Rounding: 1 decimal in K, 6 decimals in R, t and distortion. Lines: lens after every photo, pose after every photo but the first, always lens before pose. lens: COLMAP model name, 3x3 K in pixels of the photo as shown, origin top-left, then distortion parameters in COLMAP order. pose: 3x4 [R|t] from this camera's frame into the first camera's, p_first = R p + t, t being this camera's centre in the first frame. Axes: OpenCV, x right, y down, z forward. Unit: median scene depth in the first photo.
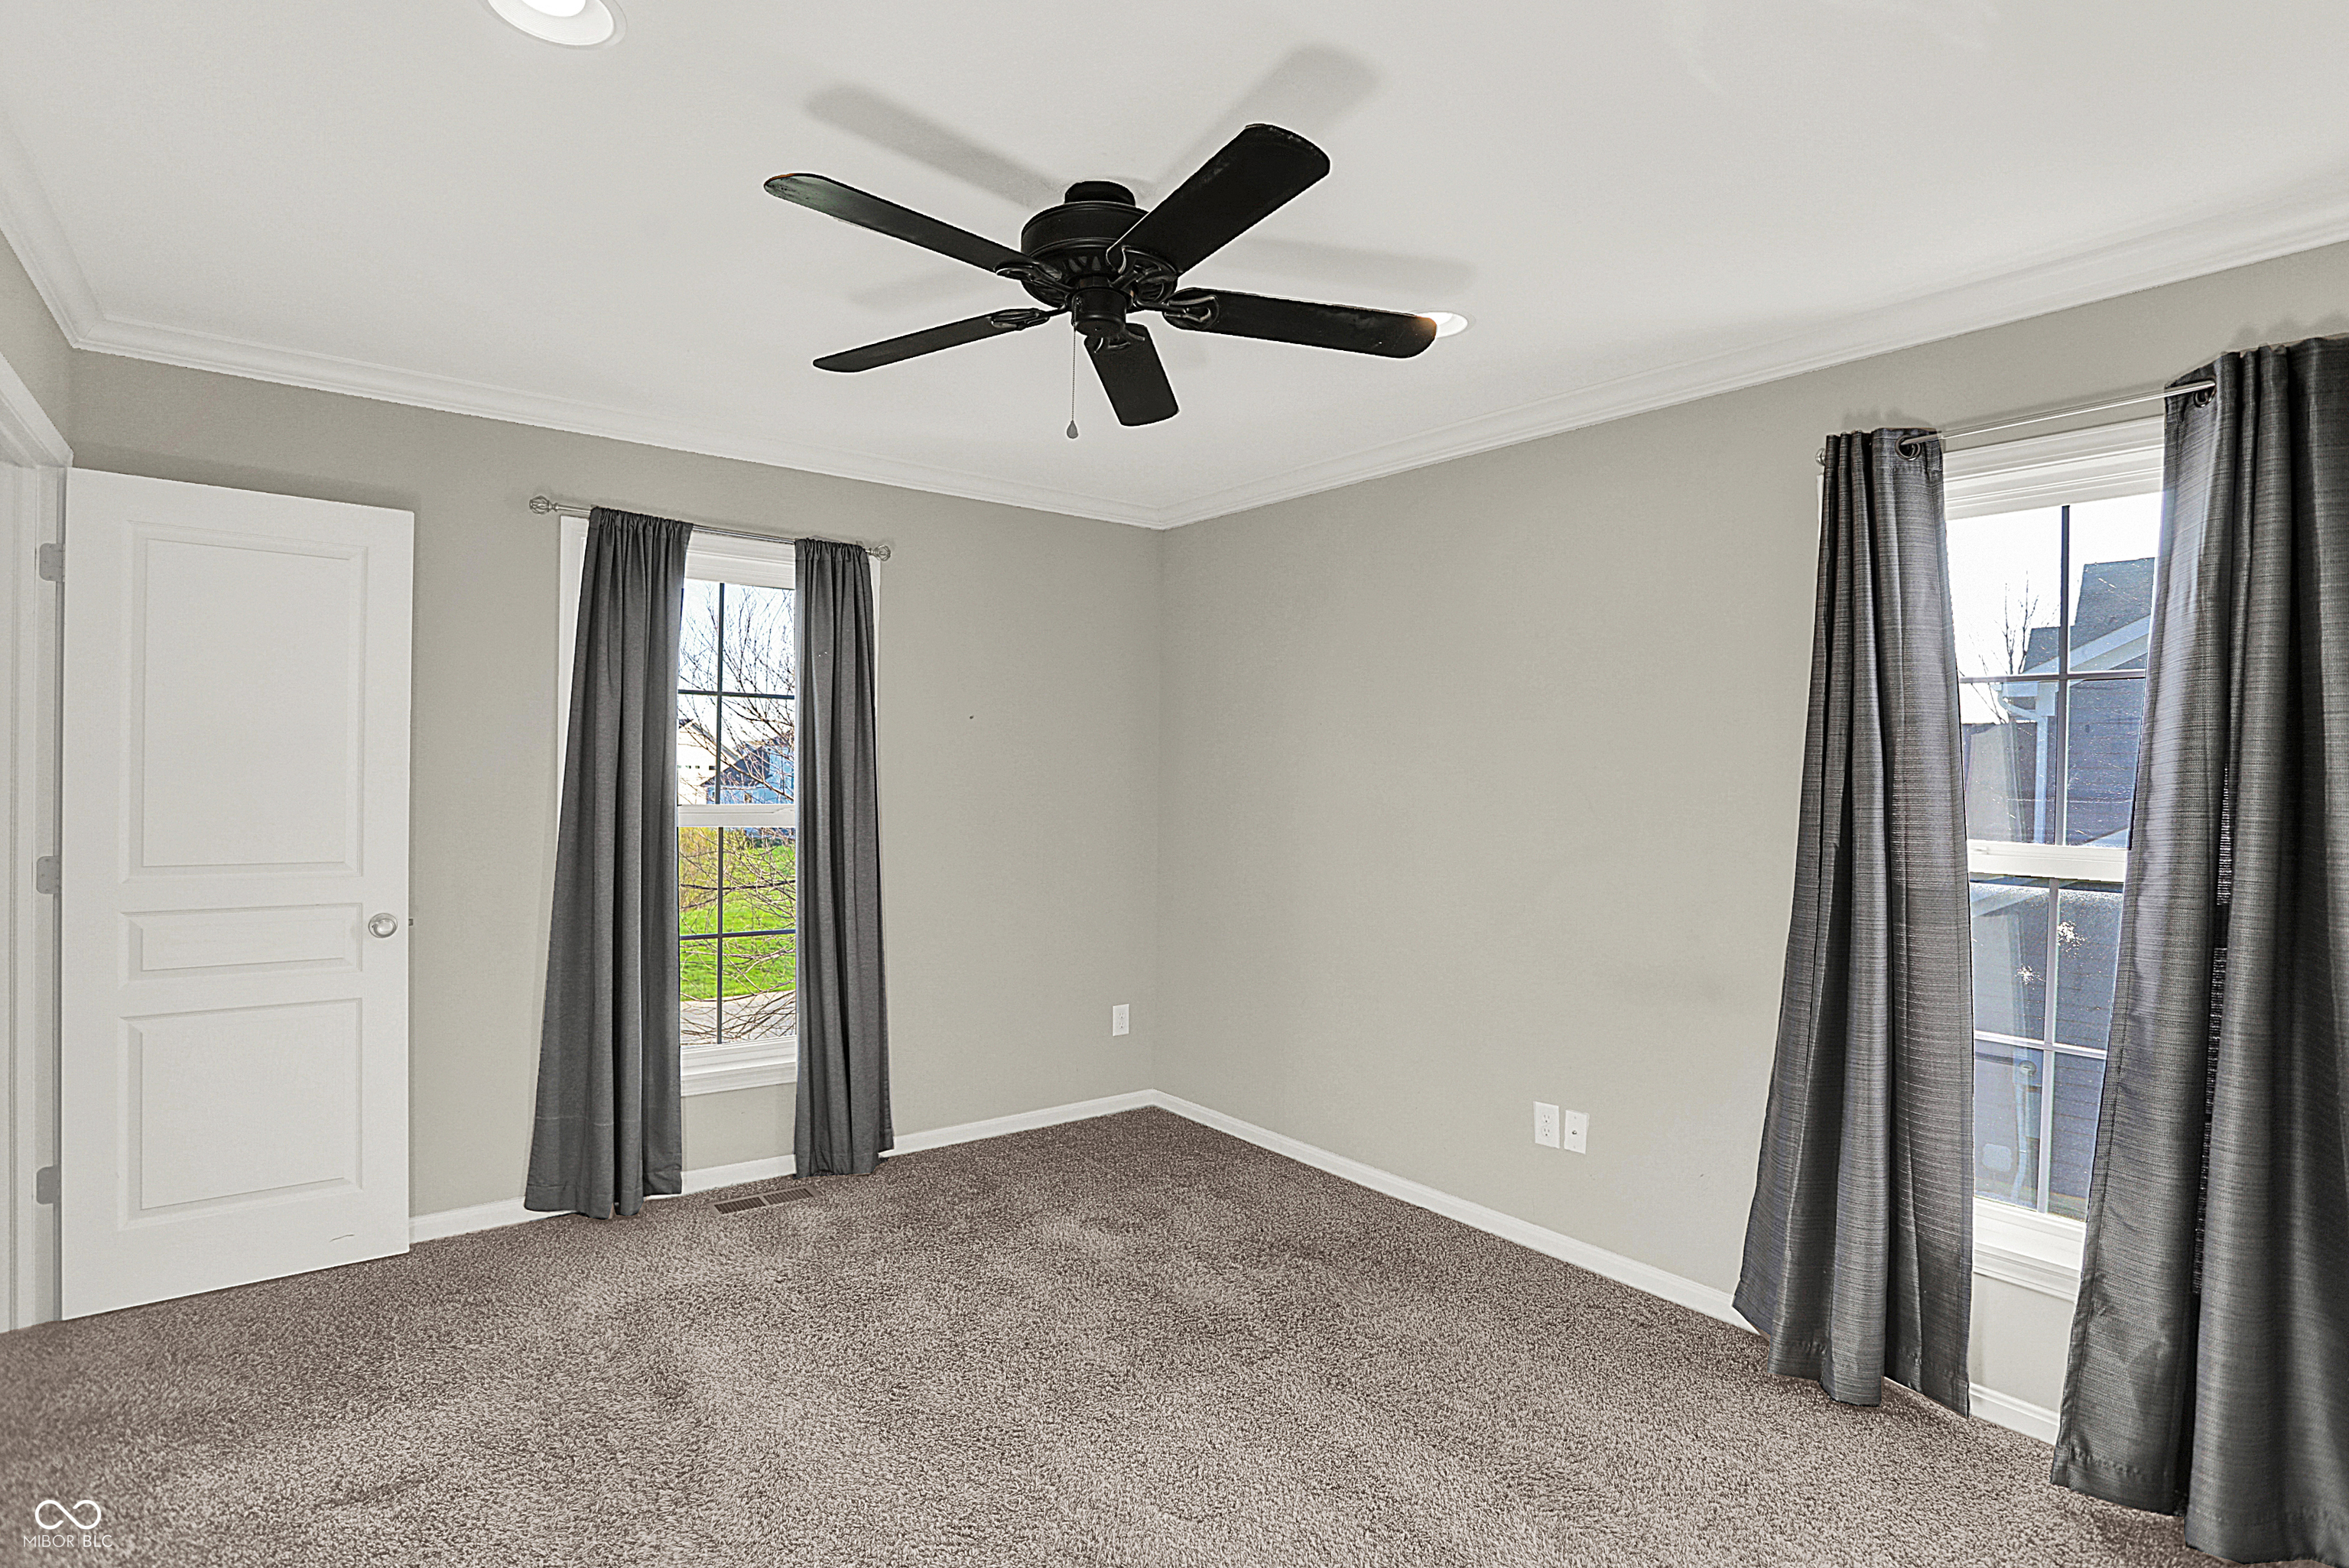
lens RADIAL K [[1178.2, 0, 1175.5], [0, 1178.2, 787.4], [0, 0, 1]] dist [-0.005272, 0.002213]
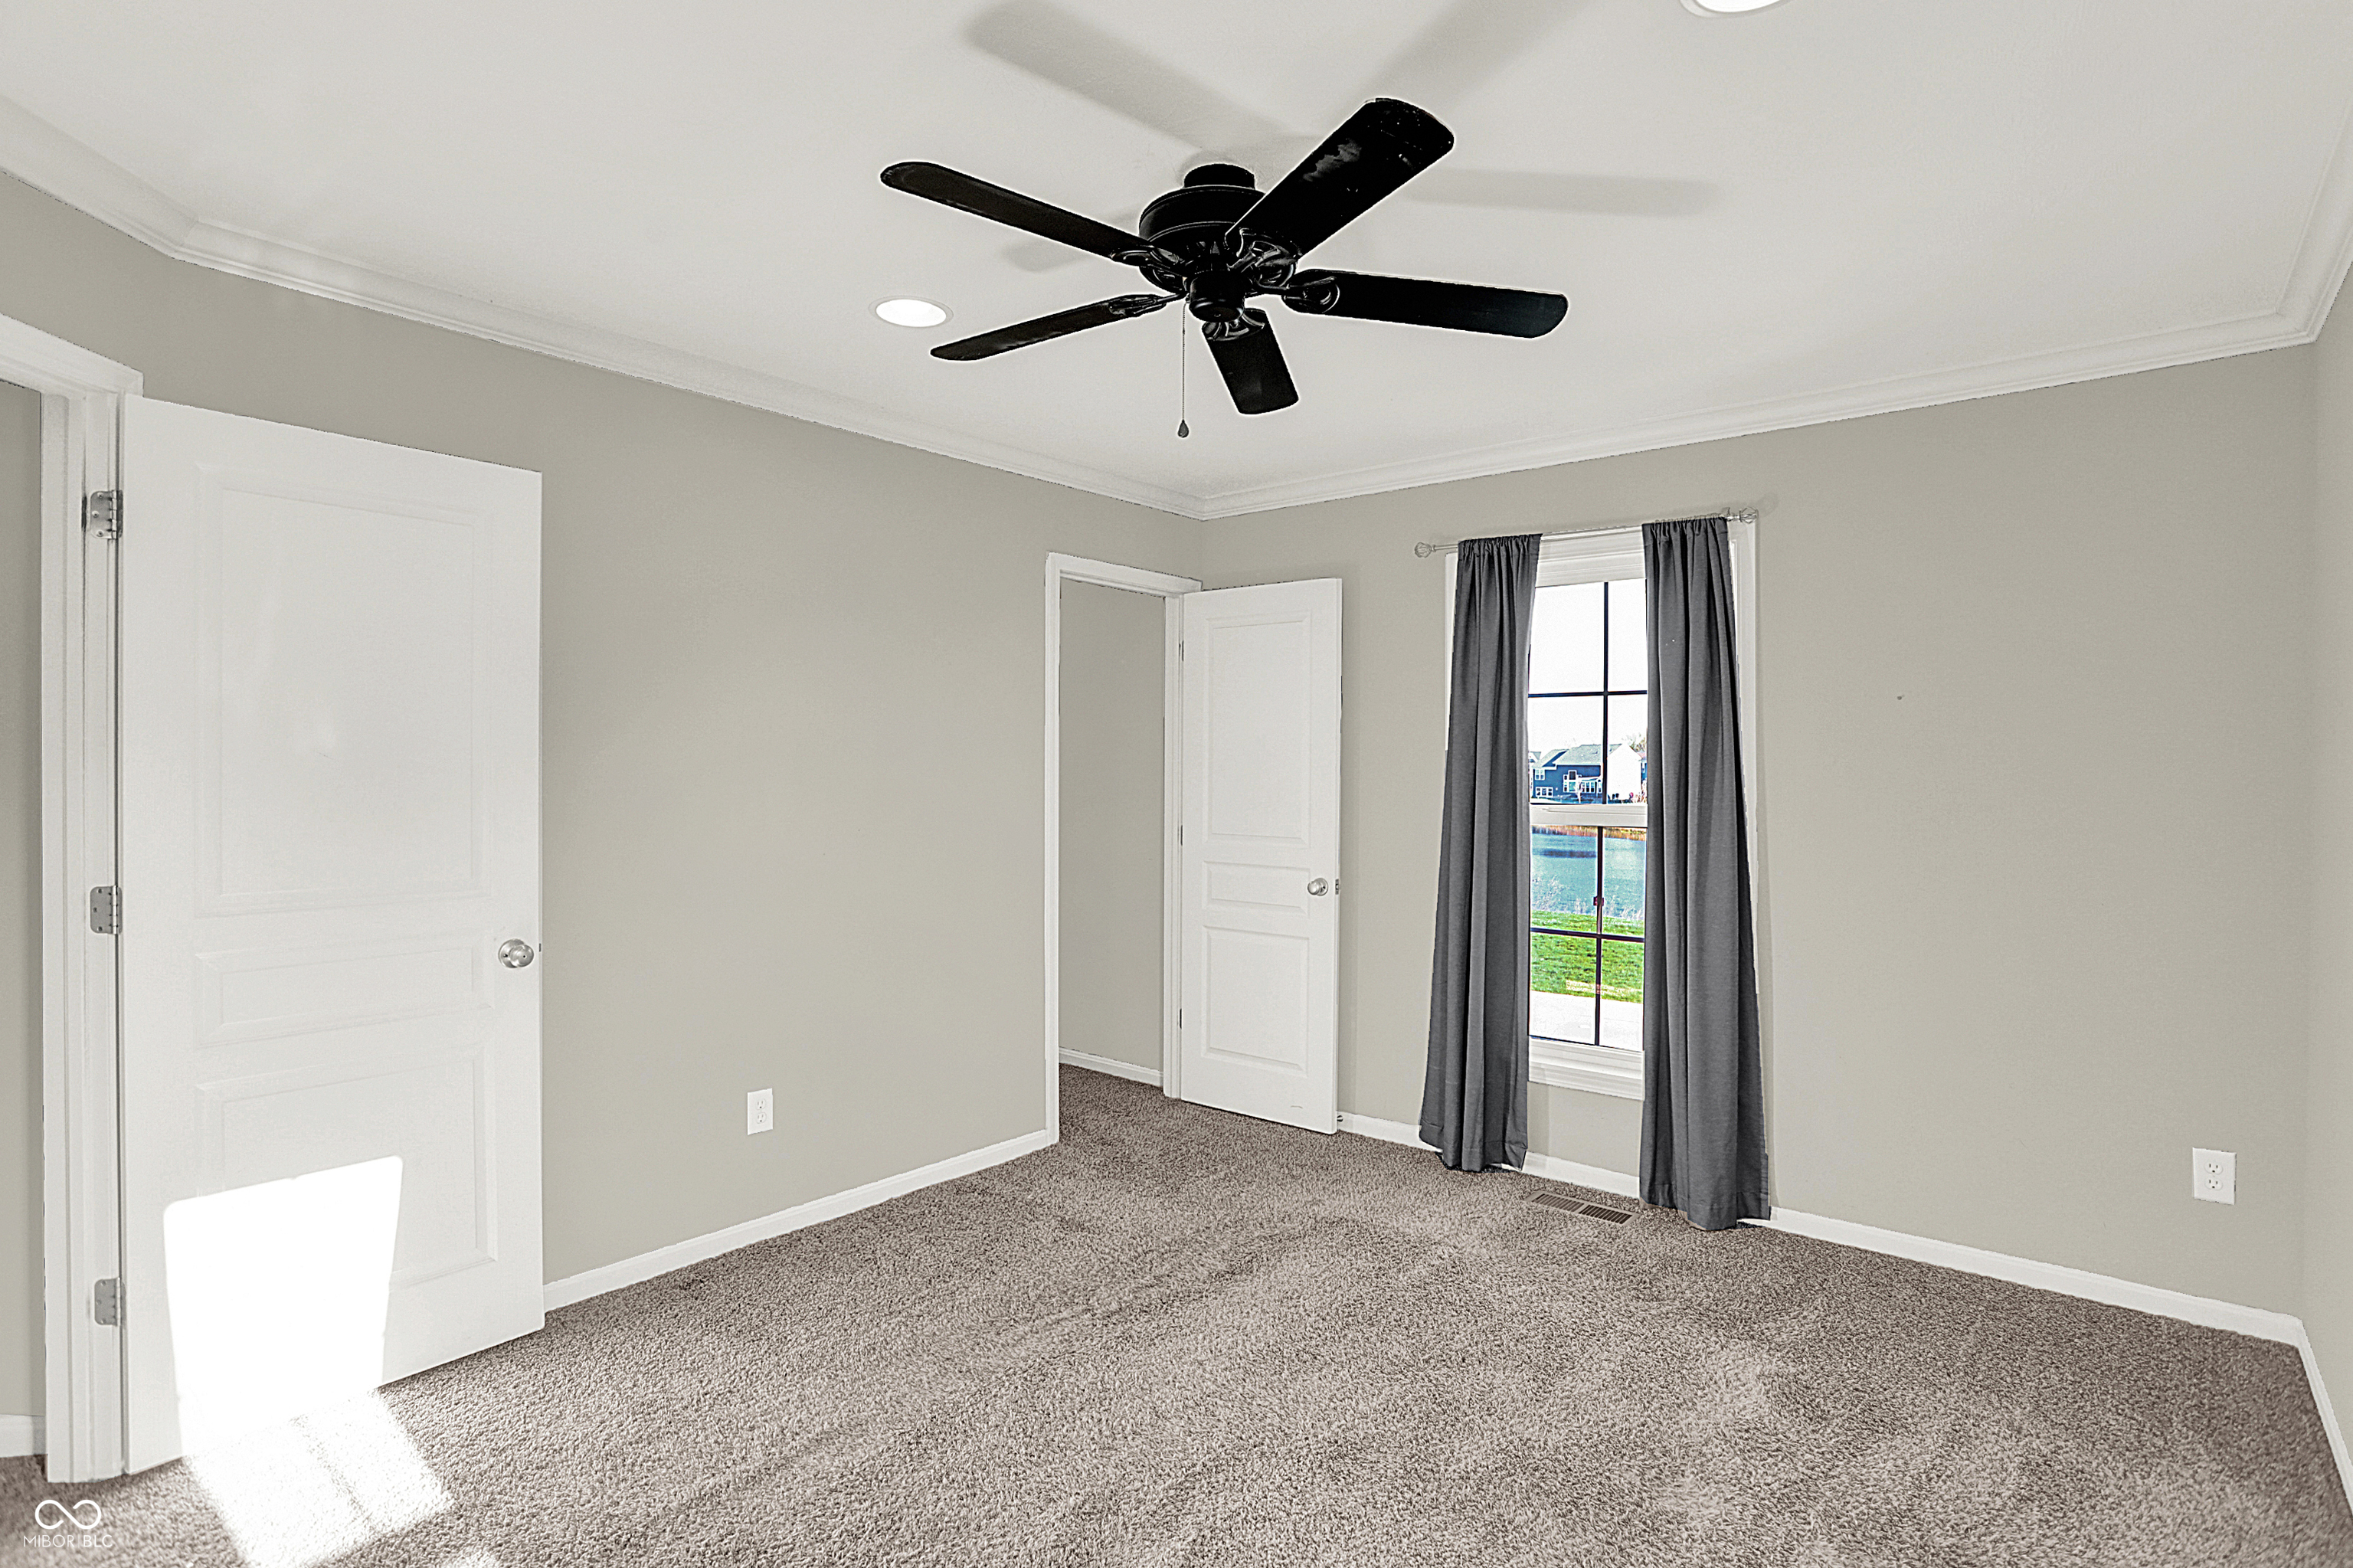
lens RADIAL K [[1180.4, 0, 1180.0], [0, 1180.4, 778.2], [0, 0, 1]] dist [-0.005272, 0.002213]
pose [[0.261745, -0.000589, -0.965137, 0.534247], [-0.009174, 0.999953, -0.003098, -0.002165], [0.965093, 0.009665, 0.261728, 0.430199]]
